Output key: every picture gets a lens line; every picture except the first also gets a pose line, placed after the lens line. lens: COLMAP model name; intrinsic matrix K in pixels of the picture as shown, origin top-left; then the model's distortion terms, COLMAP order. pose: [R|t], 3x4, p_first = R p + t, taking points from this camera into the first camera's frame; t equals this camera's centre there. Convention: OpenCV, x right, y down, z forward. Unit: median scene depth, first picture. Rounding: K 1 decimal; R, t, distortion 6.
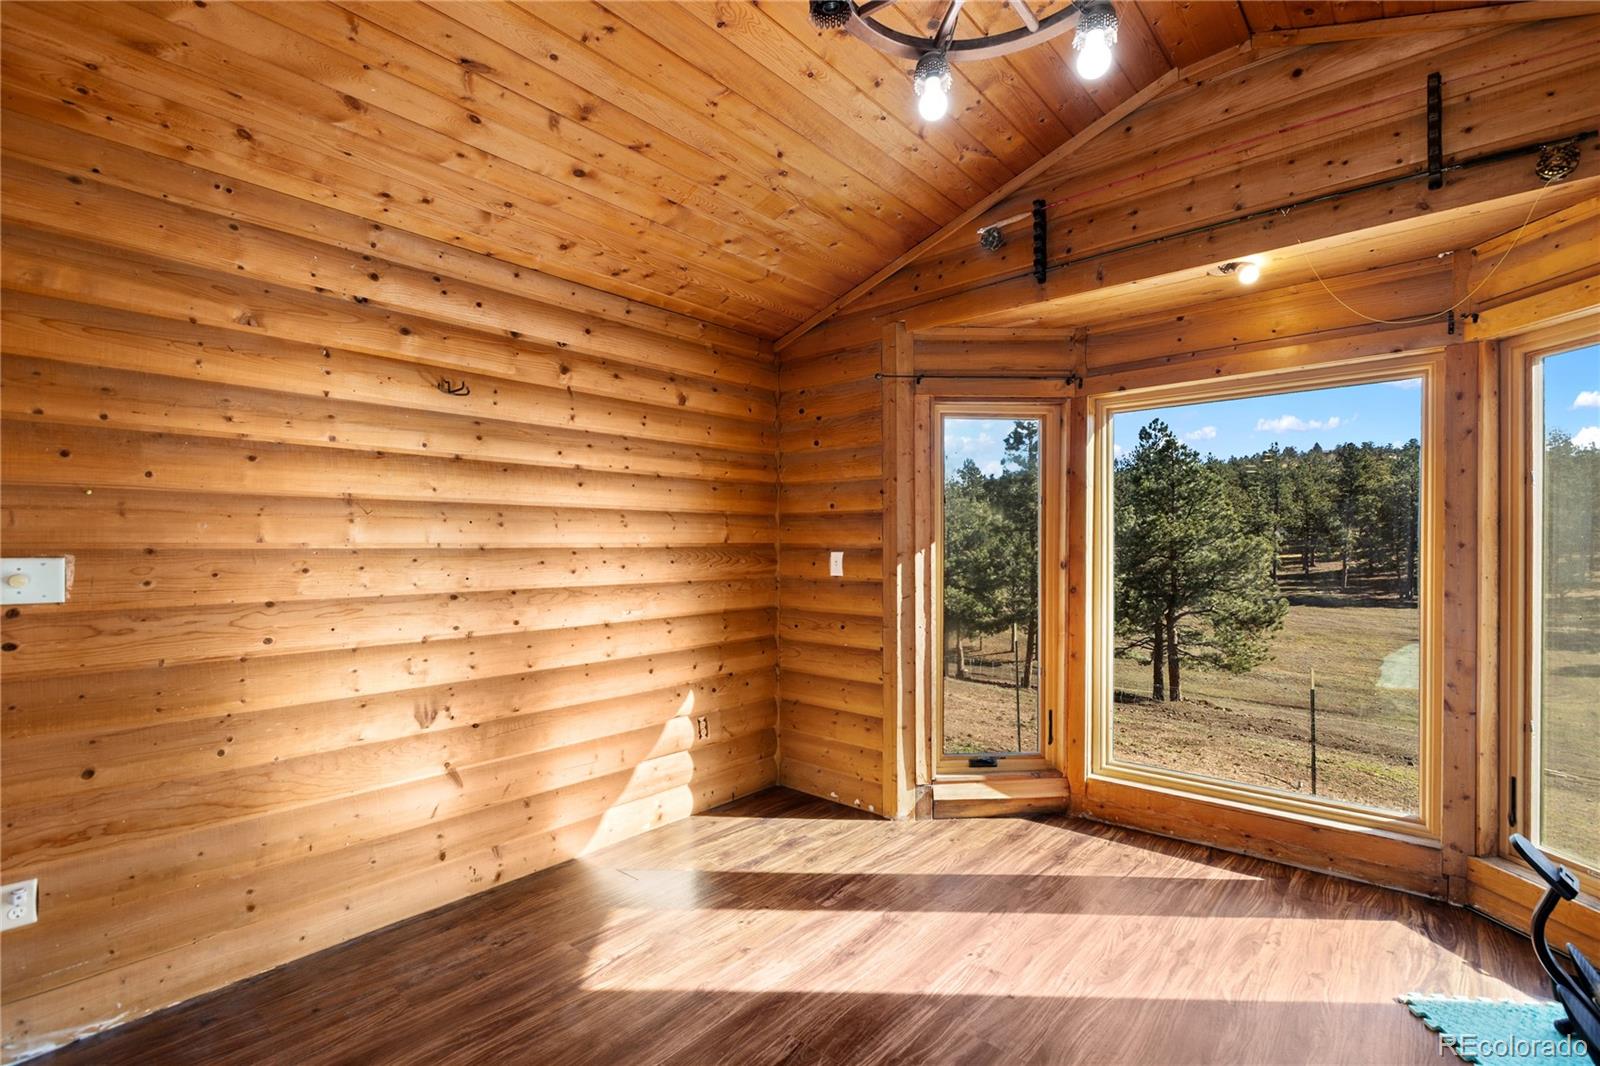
lens RADIAL K [[735.4, 0, 800.4], [0, 735.4, 554.4], [0, 0, 1]] dist [0.000338, -0.000057]
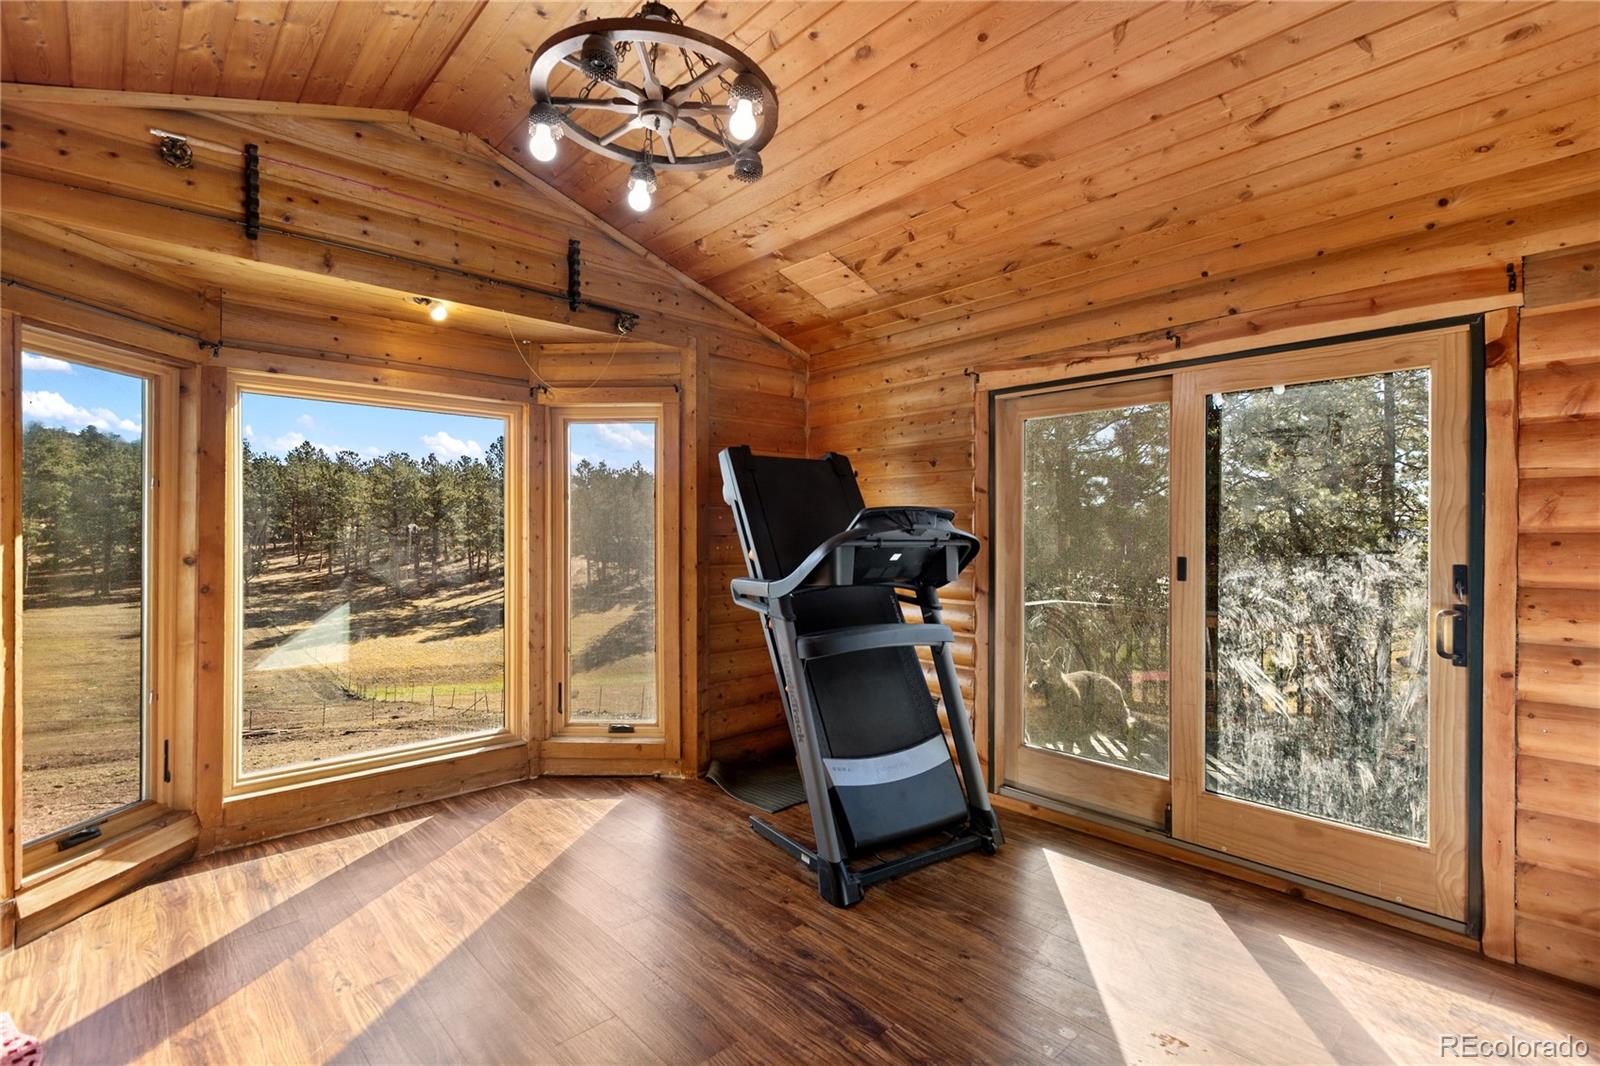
lens RADIAL K [[725.5, 0, 803.7], [0, 725.5, 528.9], [0, 0, 1]] dist [-0.001441, -0.000302]
pose [[0.109603, 0.012259, 0.993900, -0.430025], [0.012745, 0.999824, -0.013737, -0.001168], [-0.993894, 0.014173, 0.109428, 0.236927]]
